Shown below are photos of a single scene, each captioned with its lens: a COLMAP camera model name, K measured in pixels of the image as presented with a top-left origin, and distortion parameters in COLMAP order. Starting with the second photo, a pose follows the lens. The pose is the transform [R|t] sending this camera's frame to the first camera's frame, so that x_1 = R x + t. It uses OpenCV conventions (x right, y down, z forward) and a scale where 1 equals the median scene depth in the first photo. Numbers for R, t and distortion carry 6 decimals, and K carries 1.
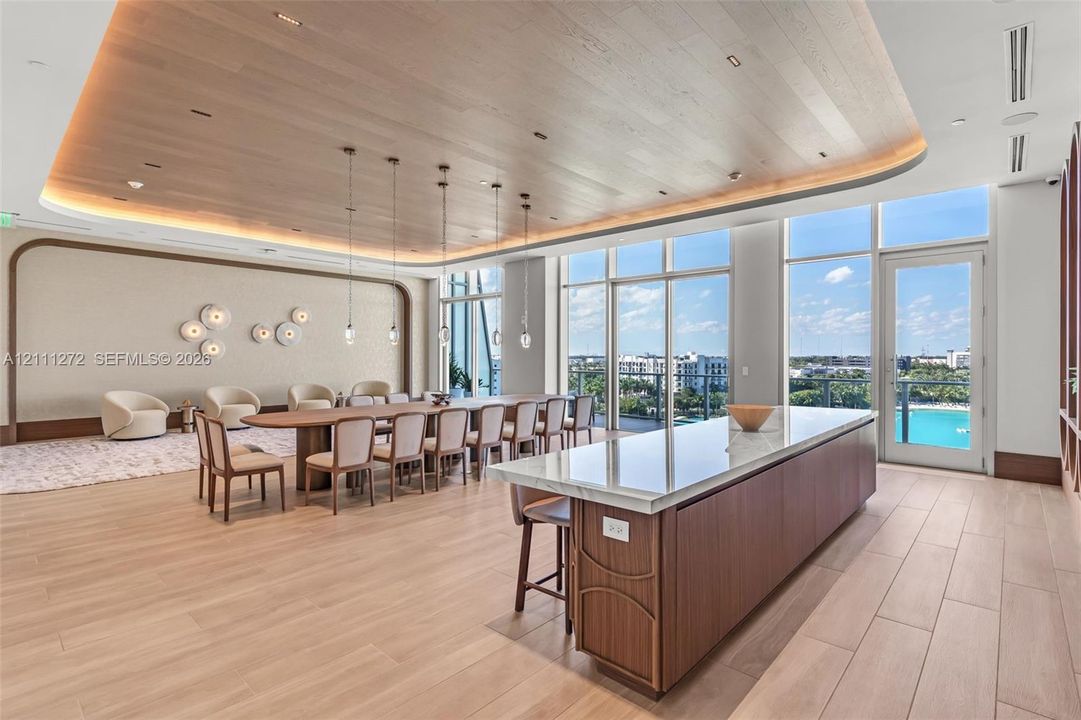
lens RADIAL K [[517.7, 0, 538.6], [0, 517.7, 354.4], [0, 0, 1]] dist [0.002155, 0.000484]
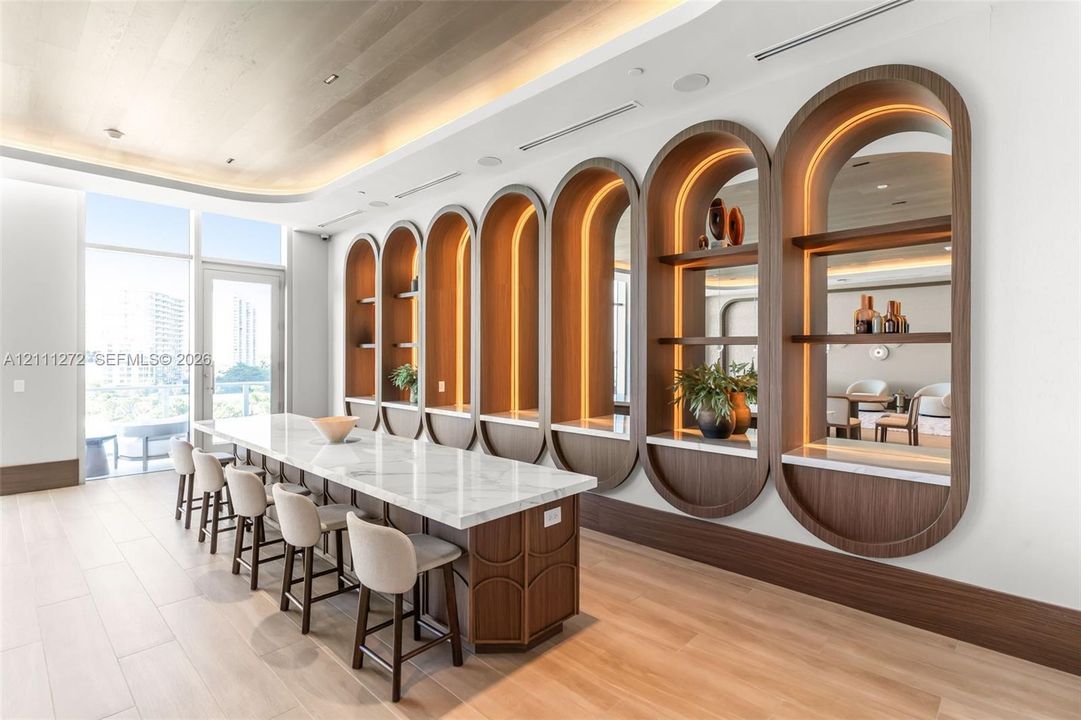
lens RADIAL K [[517.7, 0, 538.6], [0, 517.7, 354.4], [0, 0, 1]] dist [0.002155, 0.000484]
pose [[0.019219, -0.005489, 0.999800, -0.538633], [-0.003119, 0.999980, 0.005550, -0.030943], [-0.999810, -0.003225, 0.019202, 0.493673]]
